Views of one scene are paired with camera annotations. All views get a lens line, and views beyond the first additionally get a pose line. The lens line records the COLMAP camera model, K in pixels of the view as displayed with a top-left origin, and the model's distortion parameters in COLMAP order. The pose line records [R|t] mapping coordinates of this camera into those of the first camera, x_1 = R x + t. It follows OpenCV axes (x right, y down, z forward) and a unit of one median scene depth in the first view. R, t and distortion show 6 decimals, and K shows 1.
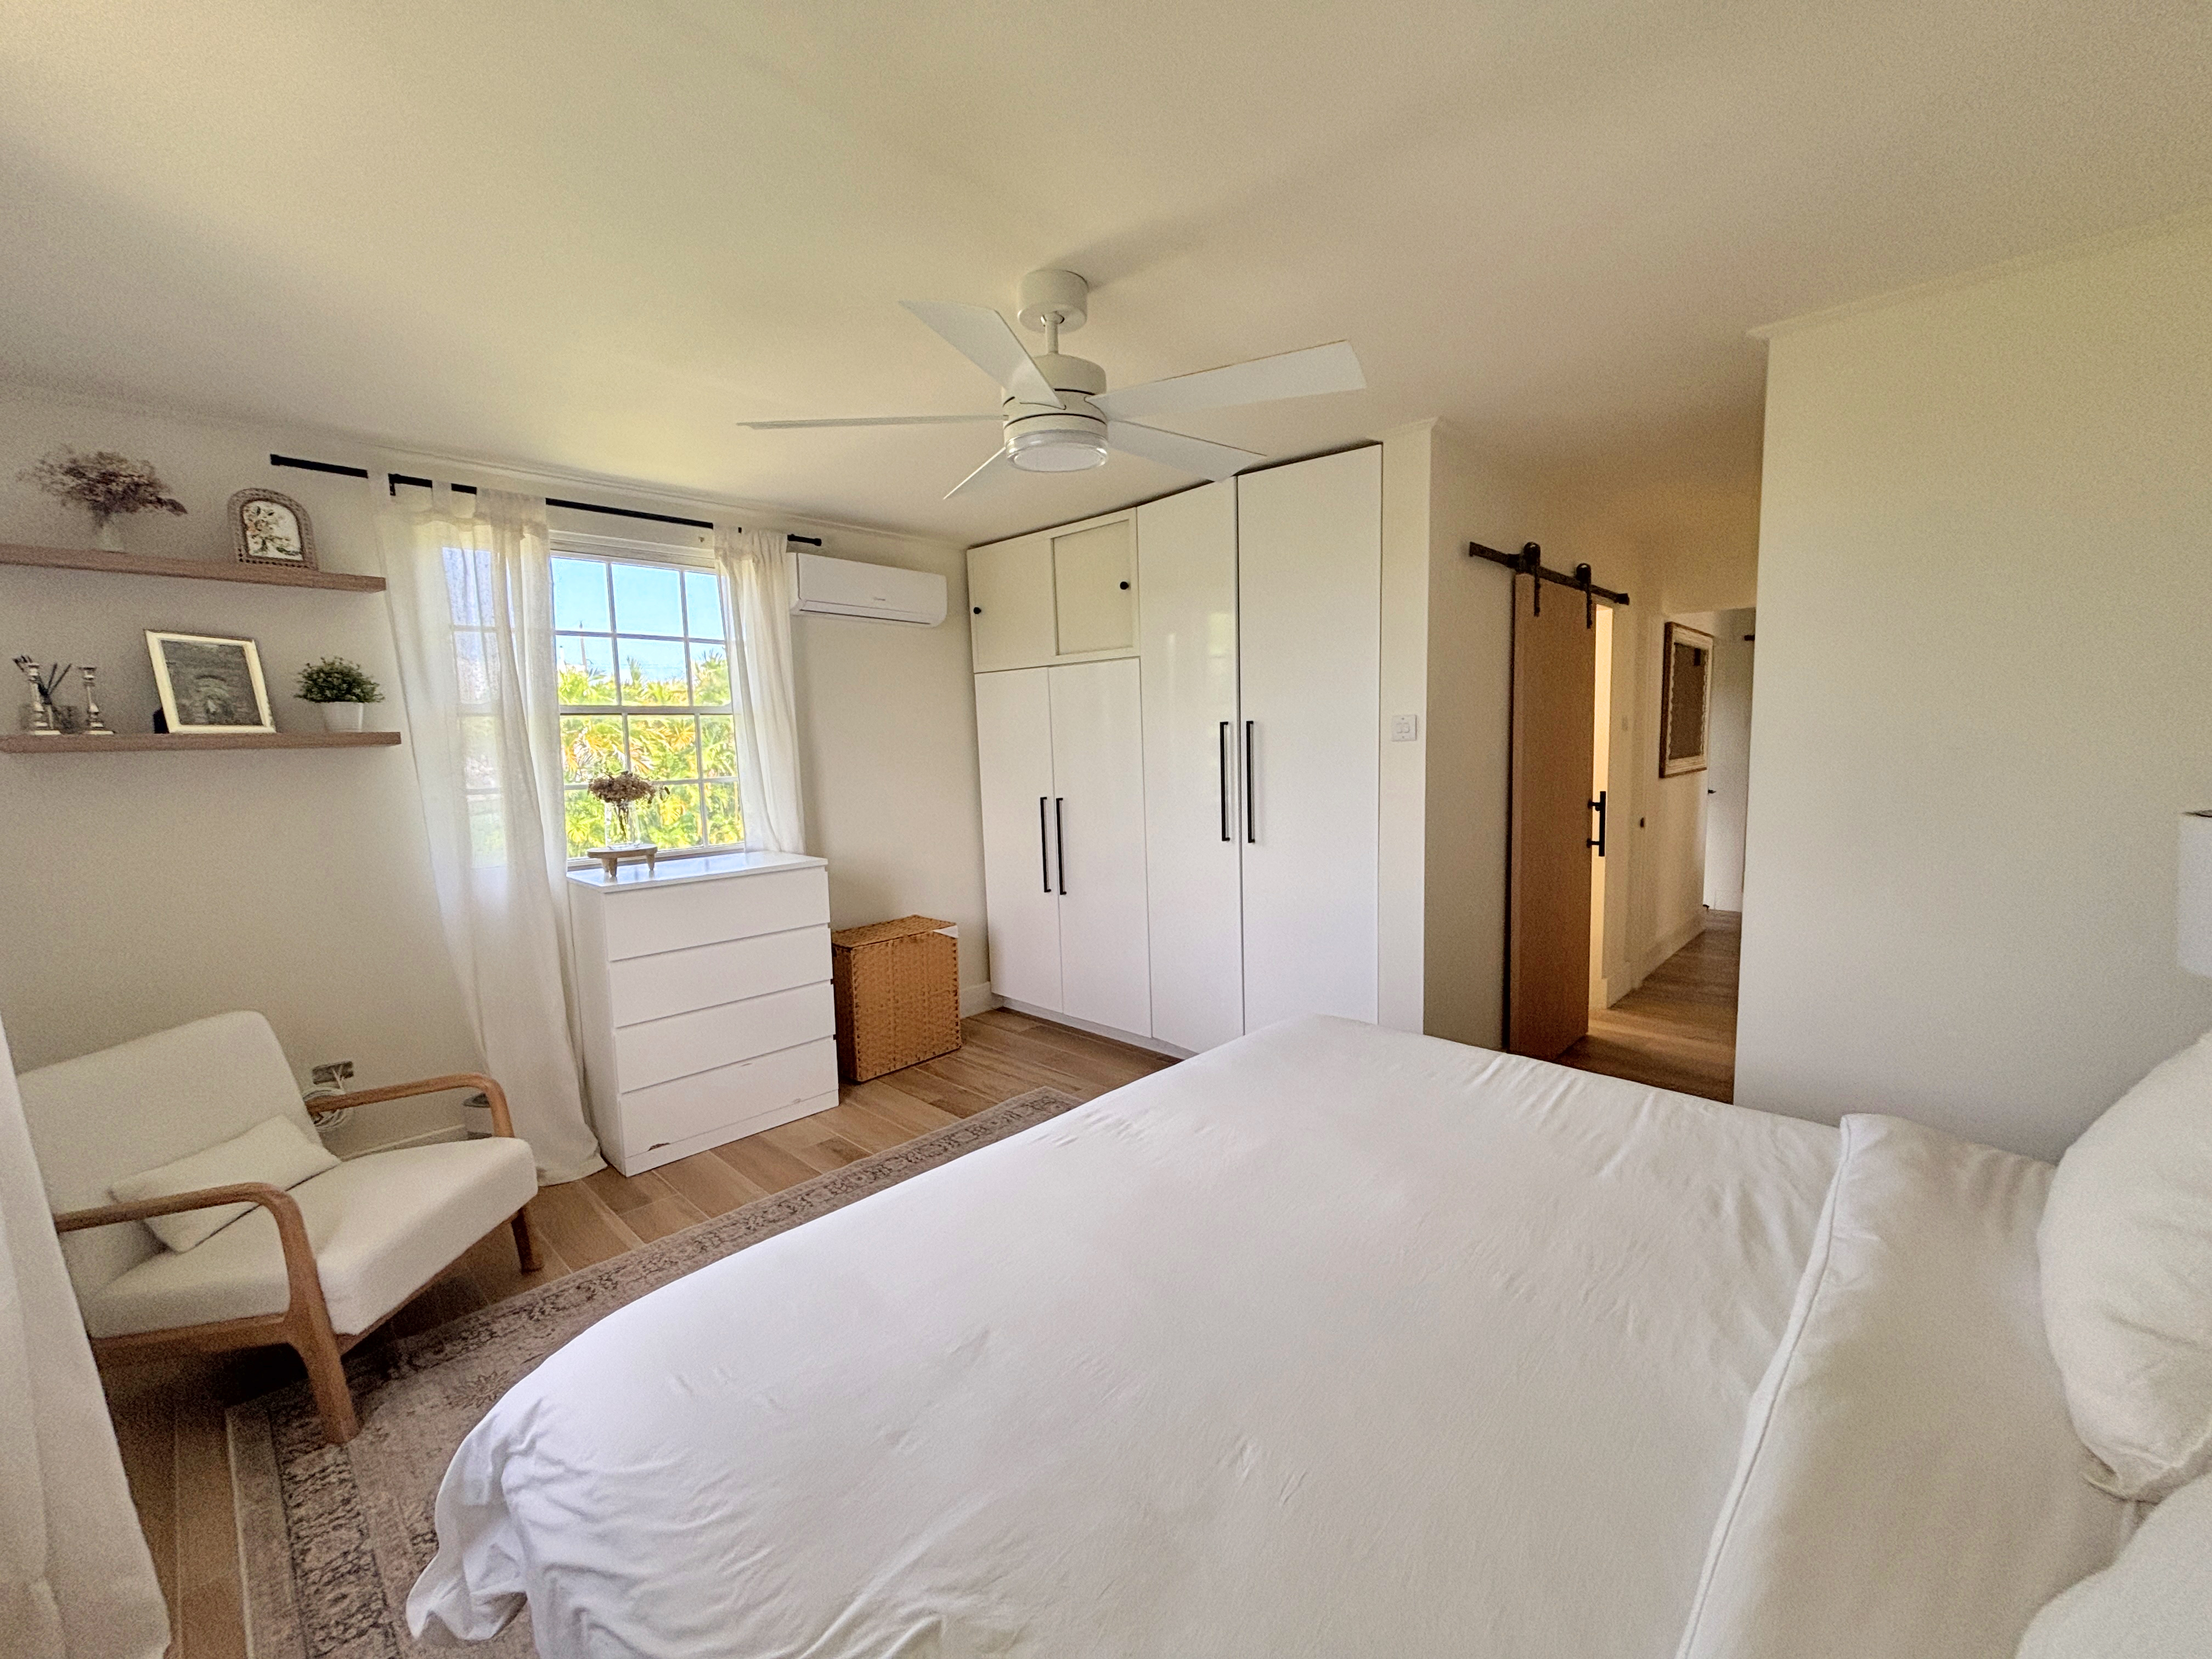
lens RADIAL K [[906.6, 0, 1102.2], [0, 906.6, 825.0], [0, 0, 1]] dist [0.002444, 0.000243]
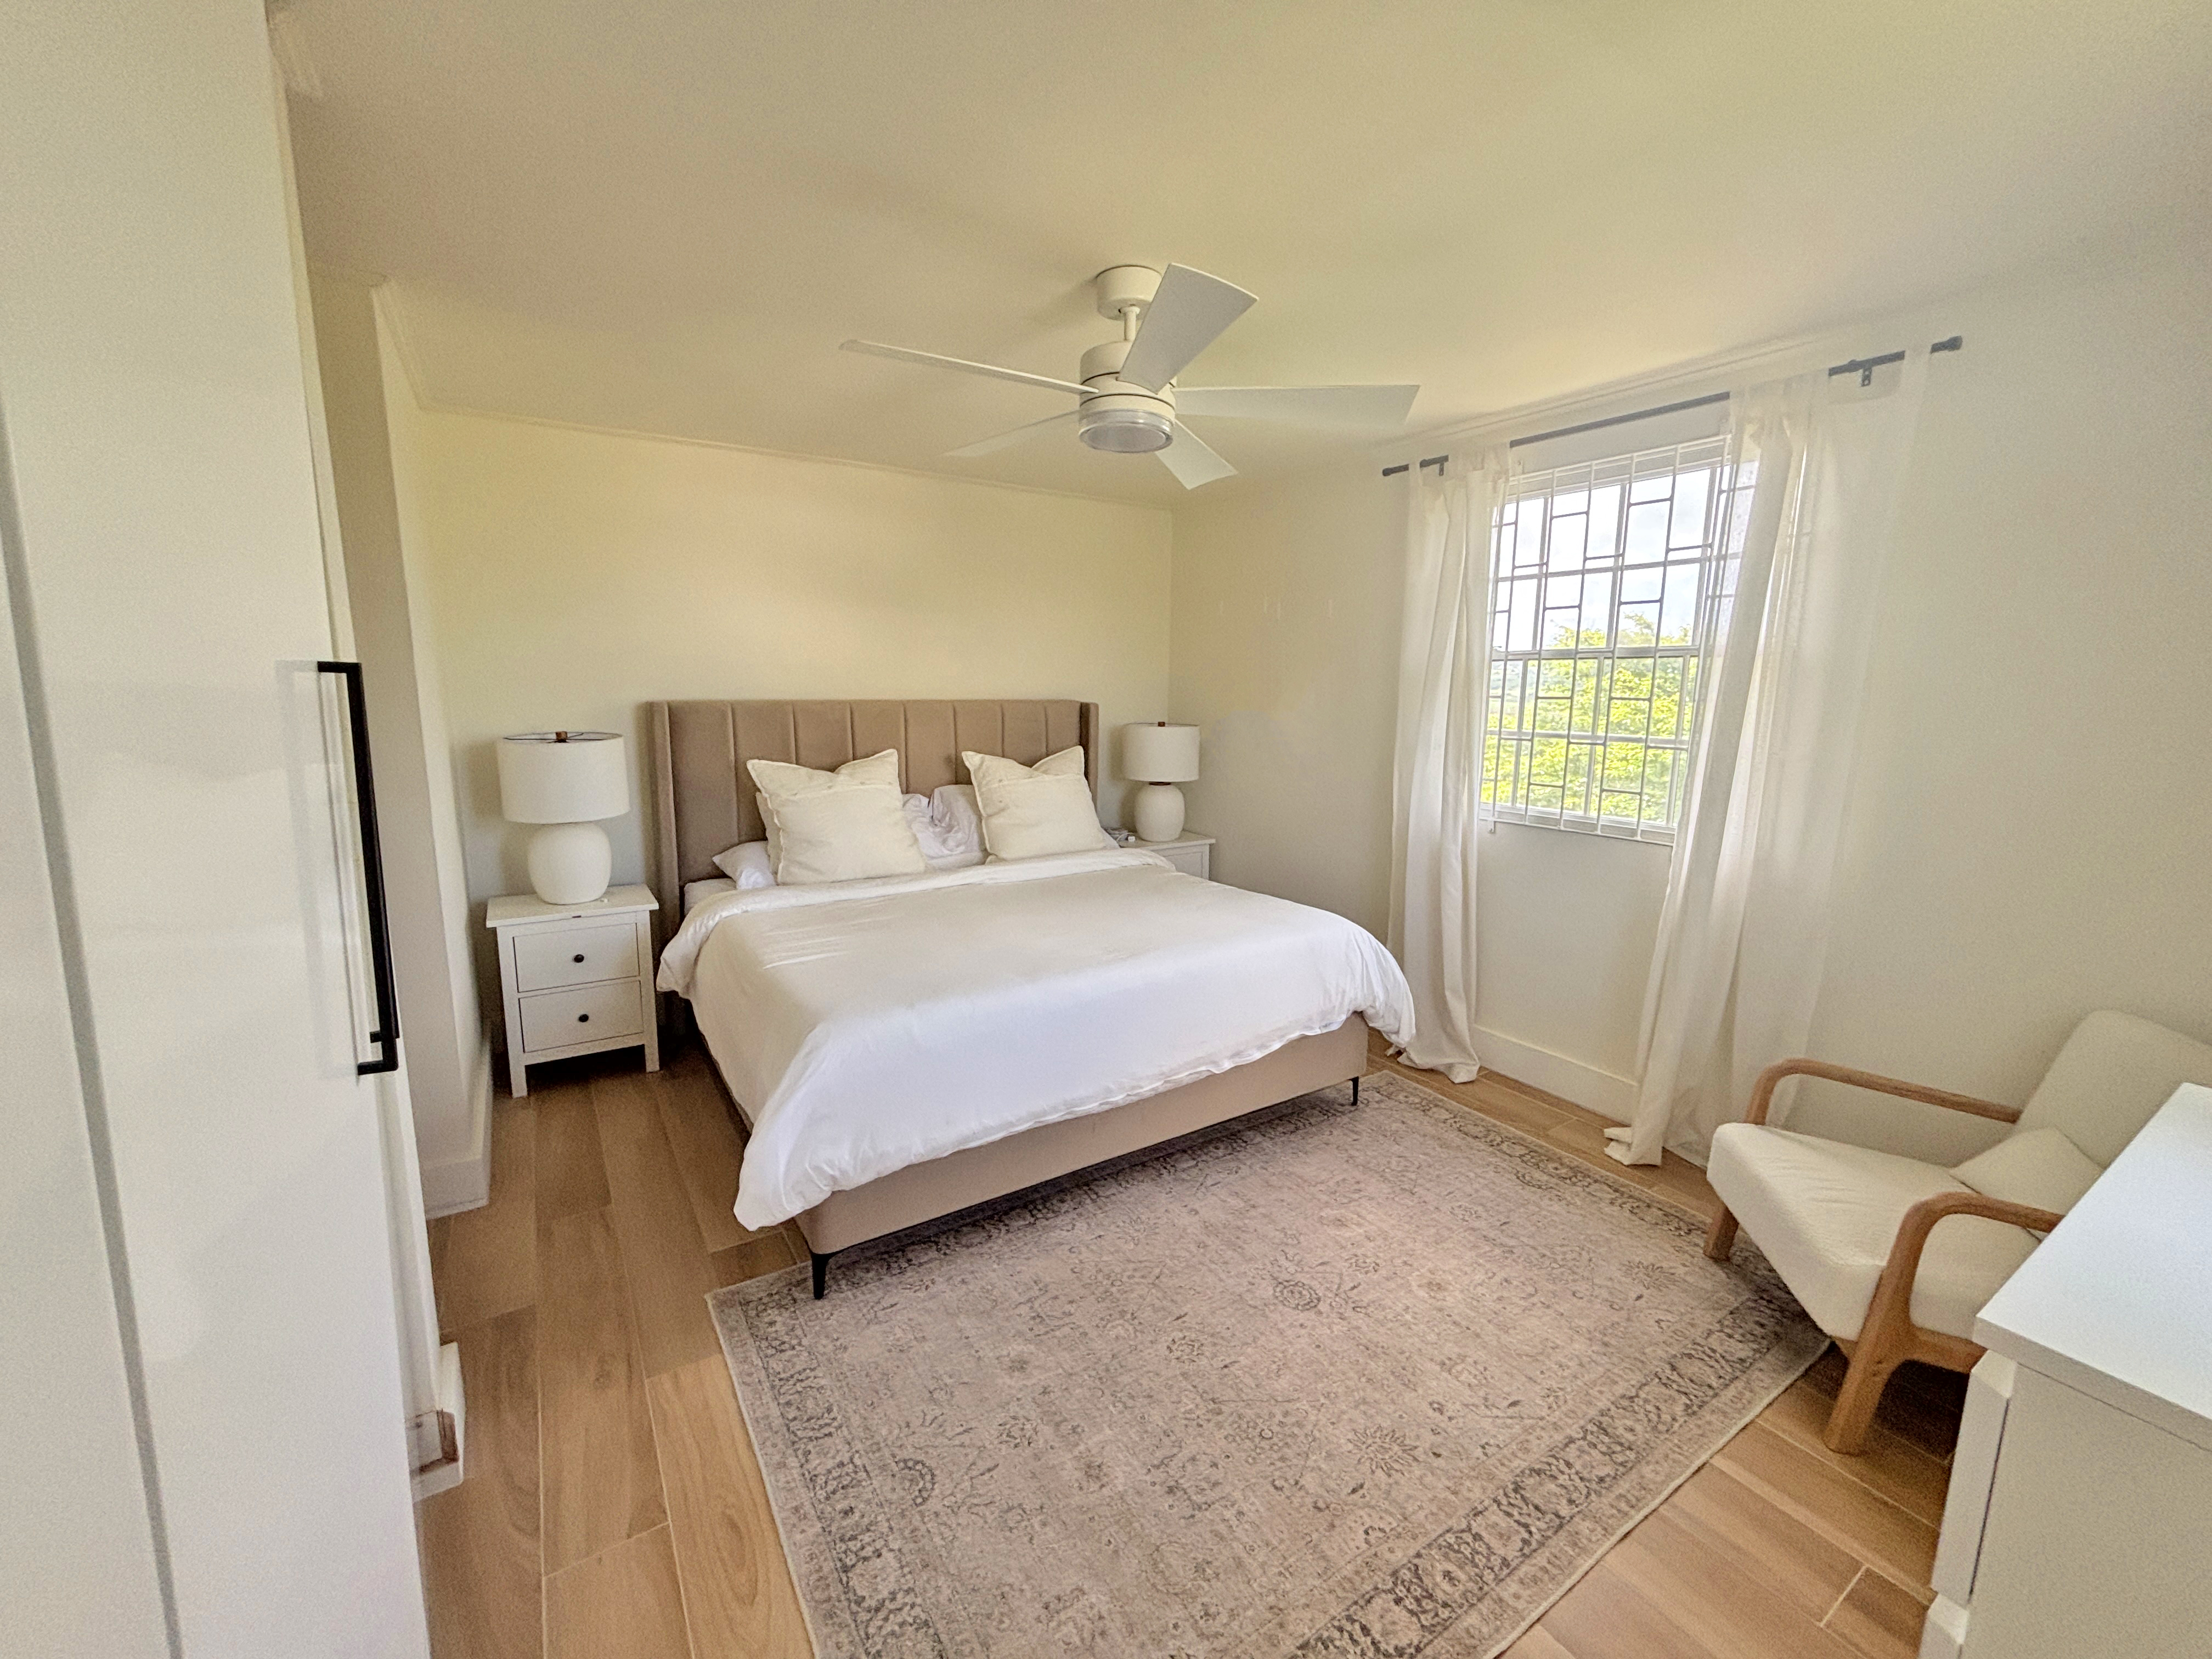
lens RADIAL K [[914.9, 0, 1109.3], [0, 914.9, 834.7], [0, 0, 1]] dist [-0.001227, 0.007992]
pose [[-0.974747, -0.018029, 0.222584, -0.205005], [0.039026, 0.967644, 0.249284, -0.150314], [-0.219876, 0.251676, -0.942504, 1.520482]]
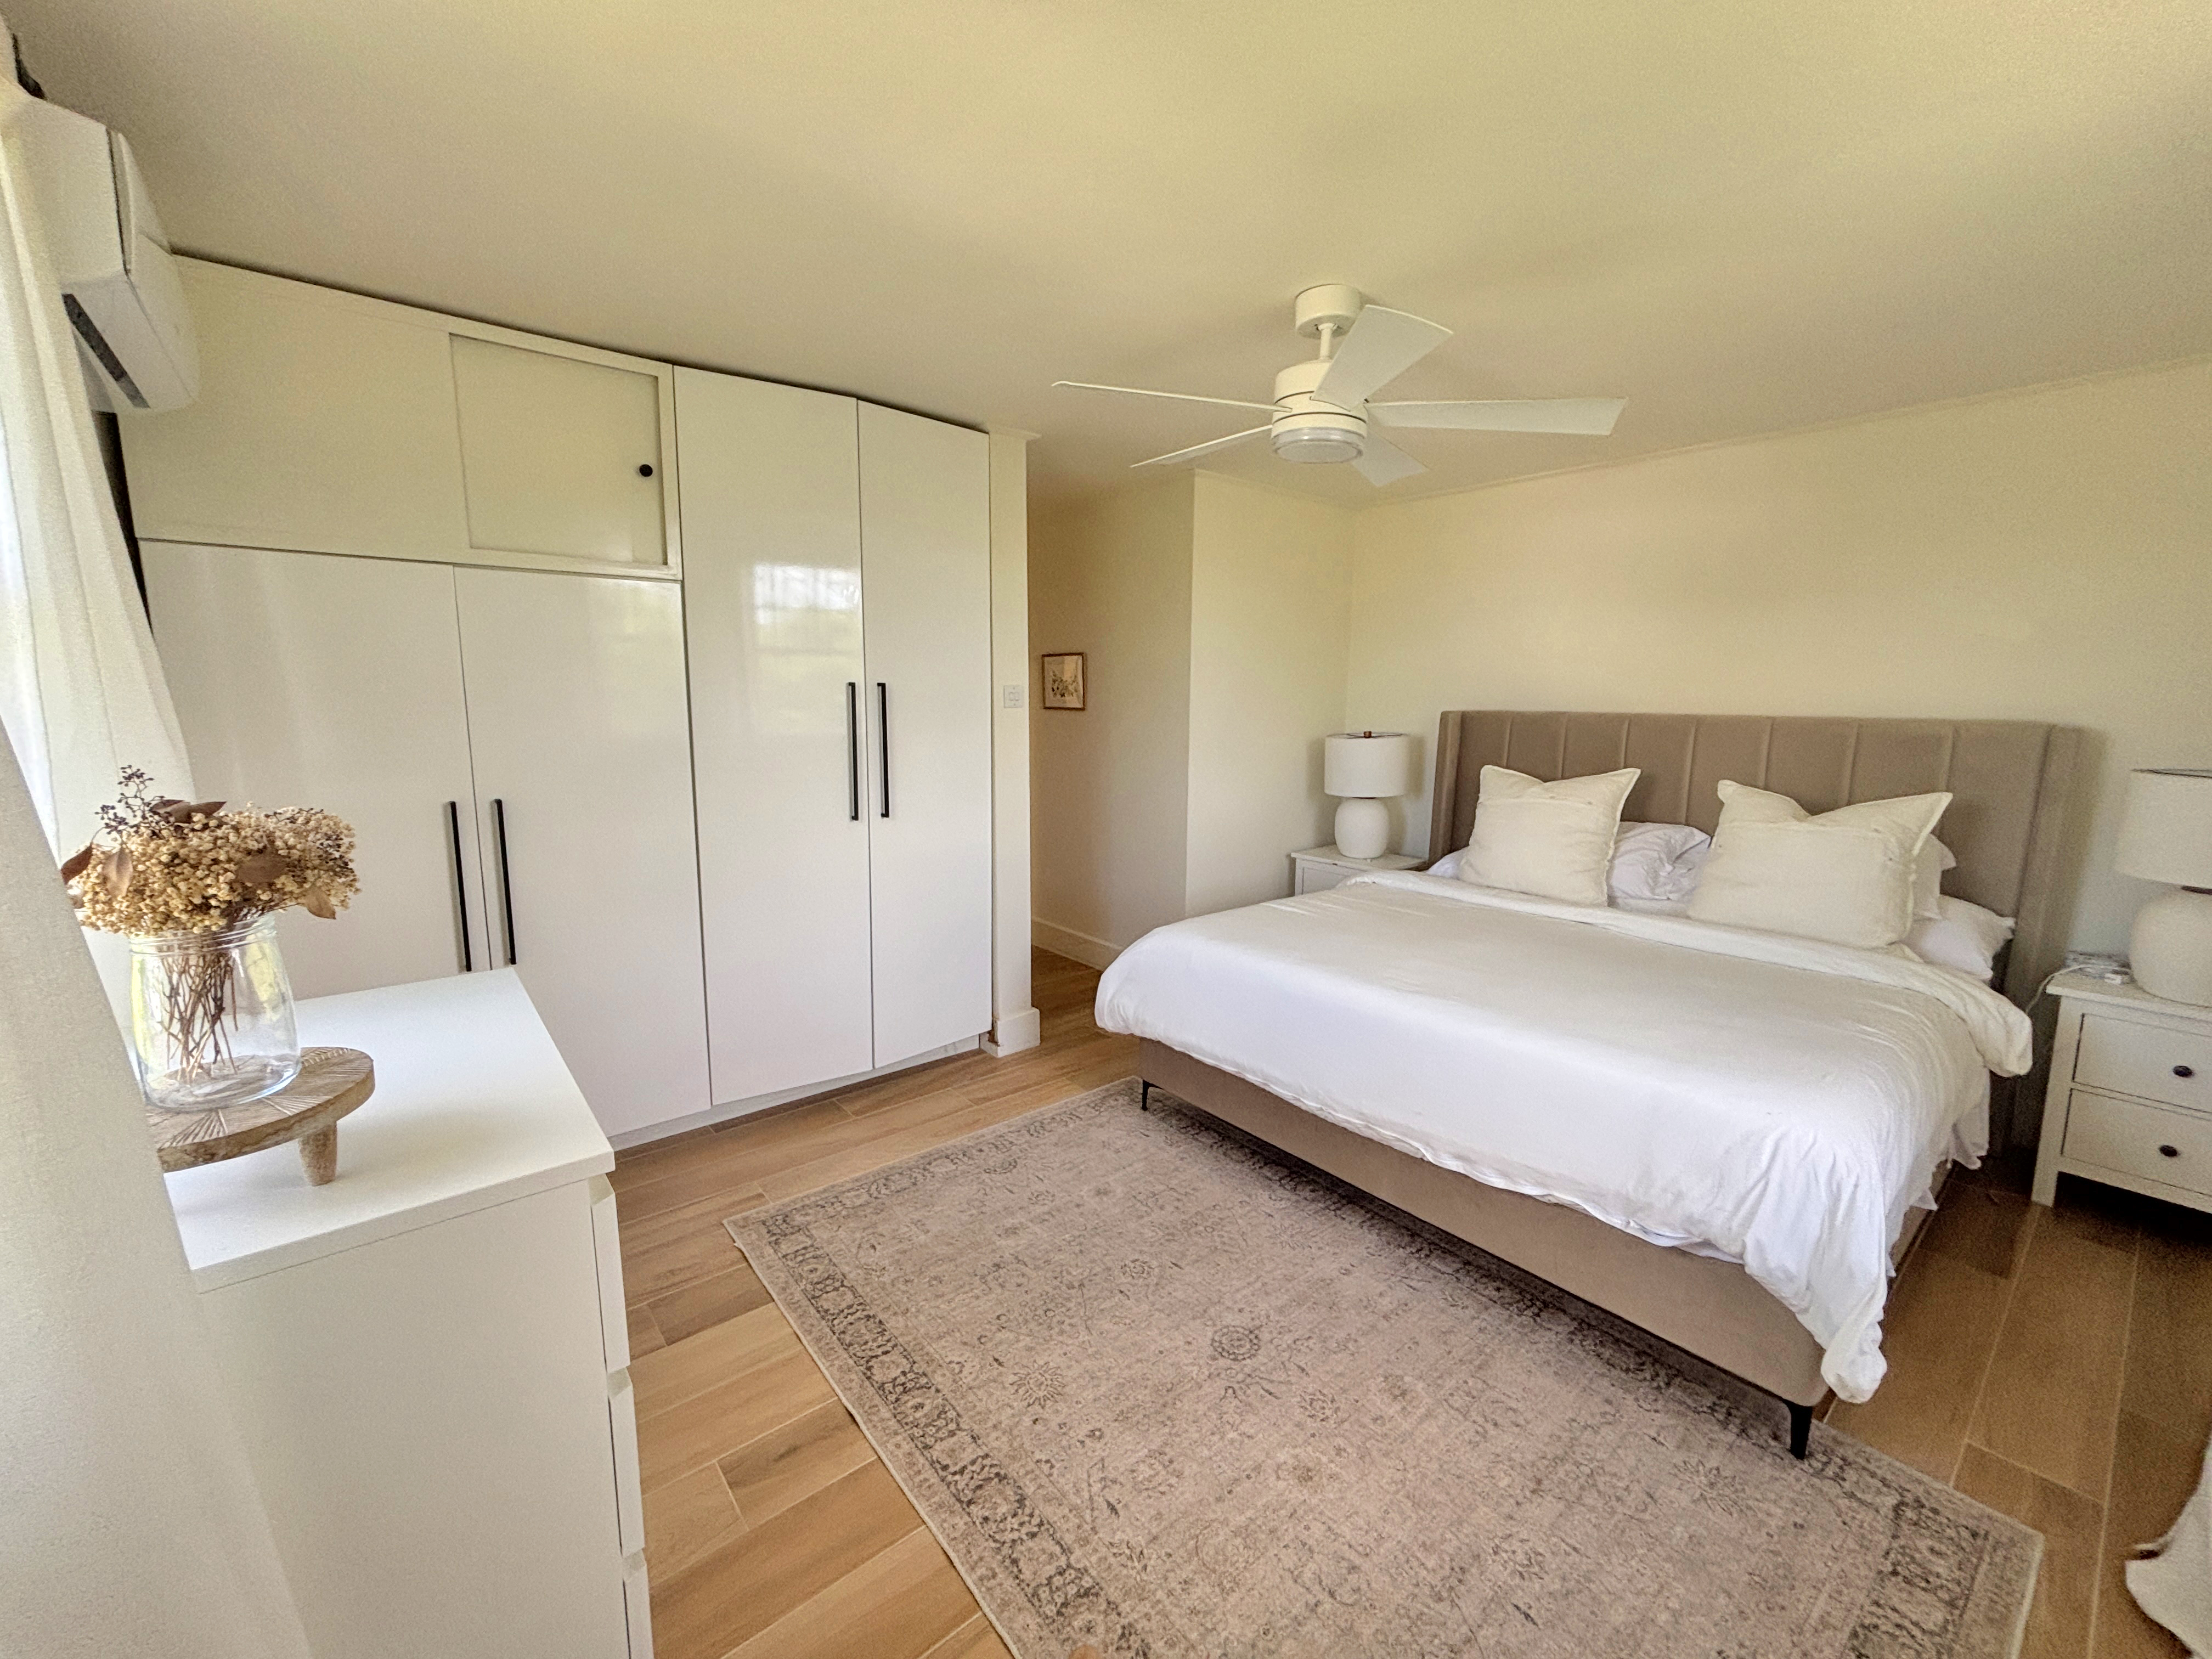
lens RADIAL K [[923.4, 0, 1106.0], [0, 923.4, 829.5], [0, 0, 1]] dist [0.000195, -0.000146]
pose [[0.126602, -0.121764, 0.984452, -0.887541], [0.086578, 0.990006, 0.111317, -0.065309], [-0.988168, 0.071139, 0.135879, 0.815581]]
